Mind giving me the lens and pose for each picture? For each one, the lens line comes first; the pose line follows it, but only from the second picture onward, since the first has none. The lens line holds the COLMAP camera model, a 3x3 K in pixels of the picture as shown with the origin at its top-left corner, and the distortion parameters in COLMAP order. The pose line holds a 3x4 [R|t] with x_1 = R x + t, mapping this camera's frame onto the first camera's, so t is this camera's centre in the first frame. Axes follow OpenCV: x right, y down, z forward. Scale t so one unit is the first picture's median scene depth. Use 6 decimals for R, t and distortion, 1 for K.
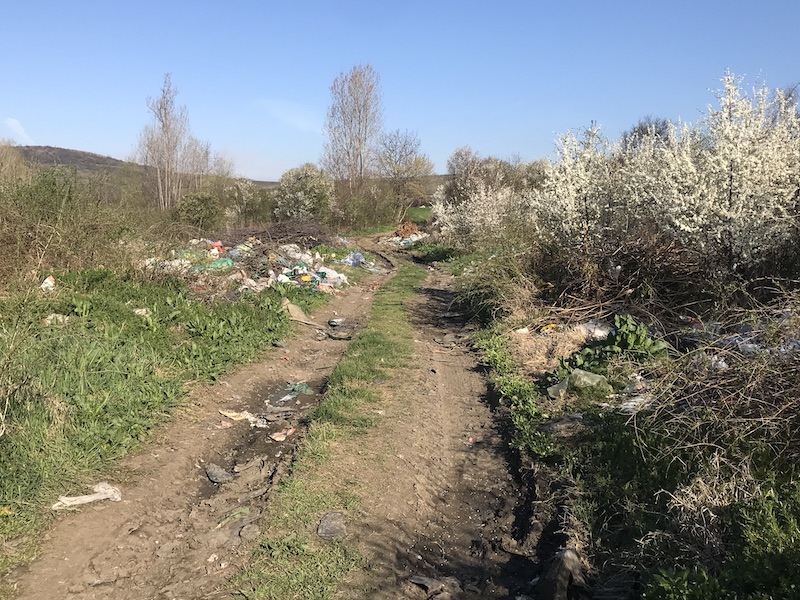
lens RADIAL K [[802.0, 0, 397.9], [0, 802.0, 303.1], [0, 0, 1]] dist [0.012555, 0.000000]
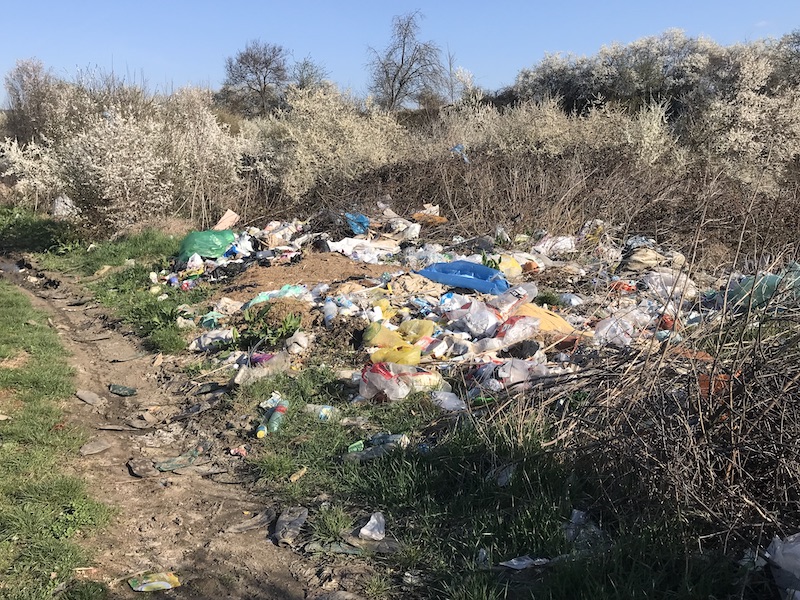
lens RADIAL K [[802.0, 0, 399.9], [0, 802.0, 301.8], [0, 0, 1]] dist [0.012555, 0.000000]
pose [[0.865861, -0.091811, 0.491789, -0.001304], [0.057600, 0.994774, 0.084299, -0.016357], [-0.496958, -0.044664, 0.866624, 0.141979]]
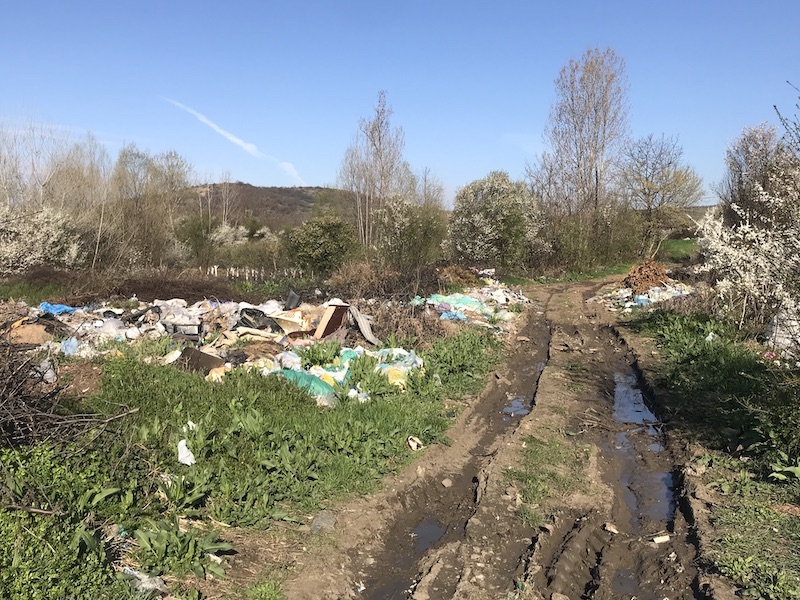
lens RADIAL K [[802.0, 0, 393.8], [0, 802.0, 295.4], [0, 0, 1]] dist [0.012555, 0.000000]
pose [[0.949155, 0.014232, -0.314487, 0.011570], [-0.030633, 0.998412, -0.047269, -0.027173], [0.313315, 0.054499, 0.948084, 0.247993]]
